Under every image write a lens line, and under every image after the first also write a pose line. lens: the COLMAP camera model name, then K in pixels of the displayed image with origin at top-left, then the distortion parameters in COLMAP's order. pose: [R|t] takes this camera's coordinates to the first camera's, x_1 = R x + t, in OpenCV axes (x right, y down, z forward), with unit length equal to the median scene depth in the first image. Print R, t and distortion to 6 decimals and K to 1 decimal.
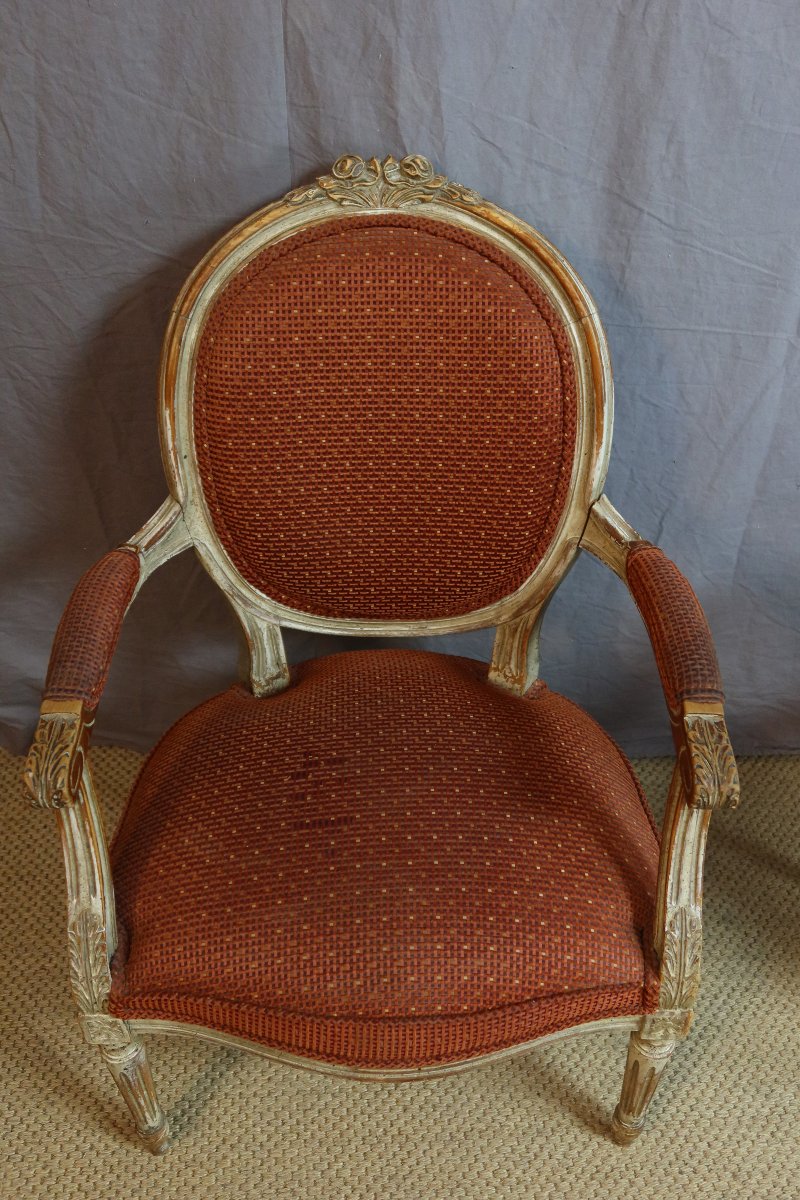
lens RADIAL K [[1158.5, 0, 416.8], [0, 1158.5, 603.7], [0, 0, 1]] dist [0.001960, -0.002125]
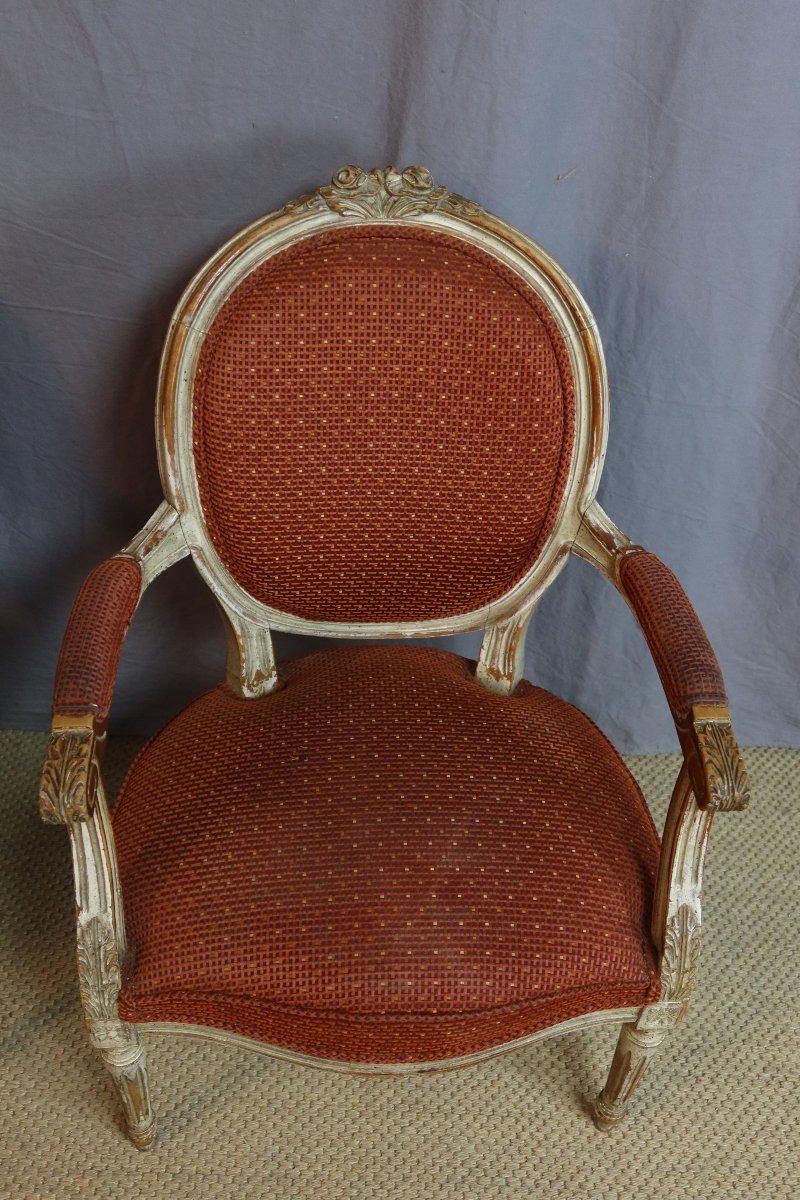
lens RADIAL K [[1171.5, 0, 424.6], [0, 1171.5, 599.2], [0, 0, 1]] dist [0.007744, 0.006960]
pose [[0.997086, 0.073478, -0.020497, 0.665408], [-0.073224, 0.997233, 0.012849, -0.026065], [0.021384, -0.011310, 0.999707, -0.010785]]
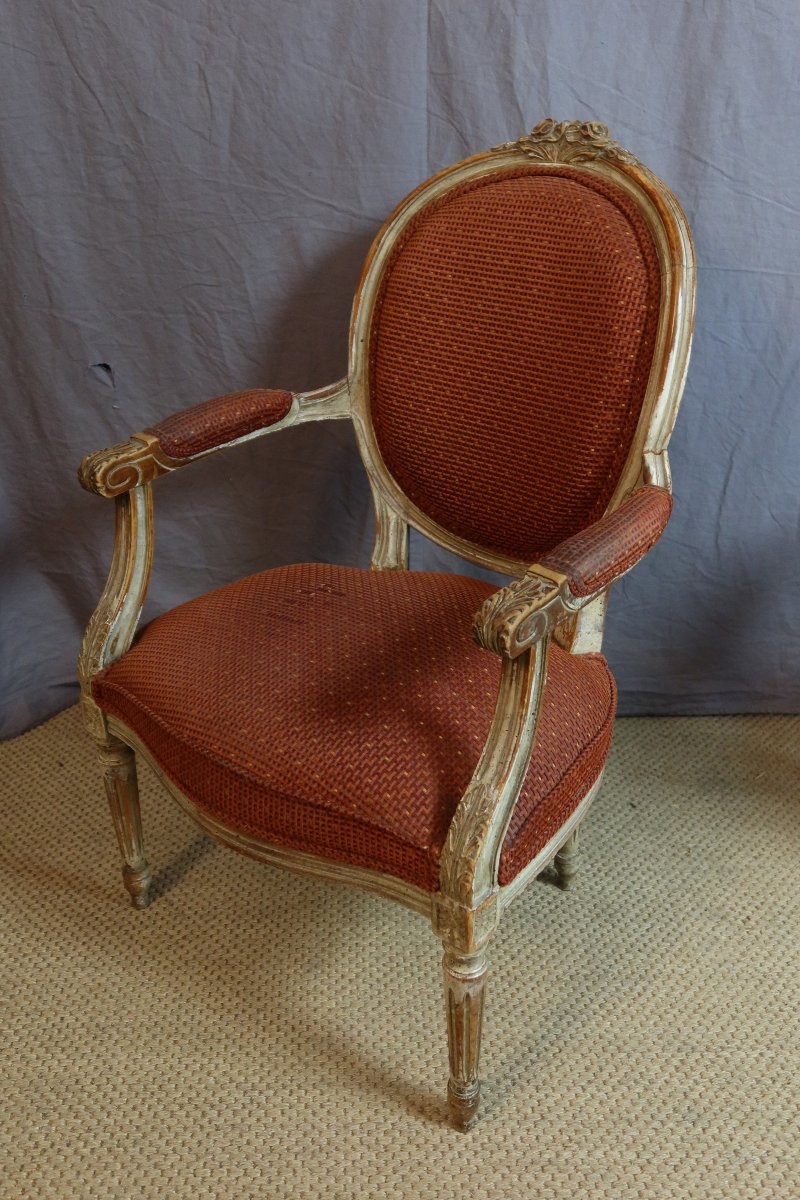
lens RADIAL K [[1158.5, 0, 416.8], [0, 1158.5, 603.7], [0, 0, 1]] dist [0.001960, -0.002125]
pose [[0.999057, 0.005393, -0.043071, -0.061698], [-0.014901, 0.974563, -0.223619, 0.413059], [0.040770, 0.224050, 0.973724, -0.118885]]
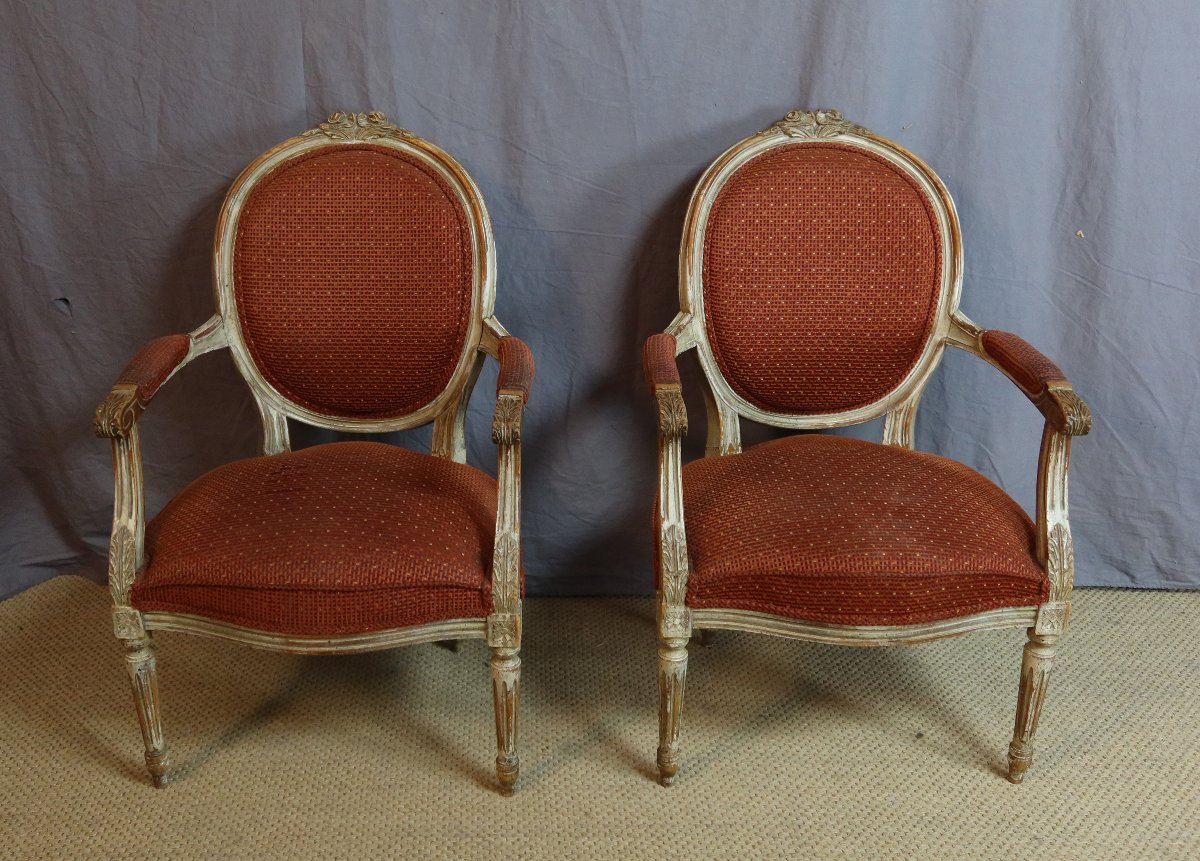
lens RADIAL K [[1337.6, 0, 552.1], [0, 1337.6, 402.8], [0, 0, 1]] dist [-0.000545, 0.007355]
pose [[0.998202, 0.011802, -0.058759, 0.353320], [-0.030183, 0.946006, -0.322741, 0.601516], [0.051778, 0.323934, 0.944662, -0.652460]]
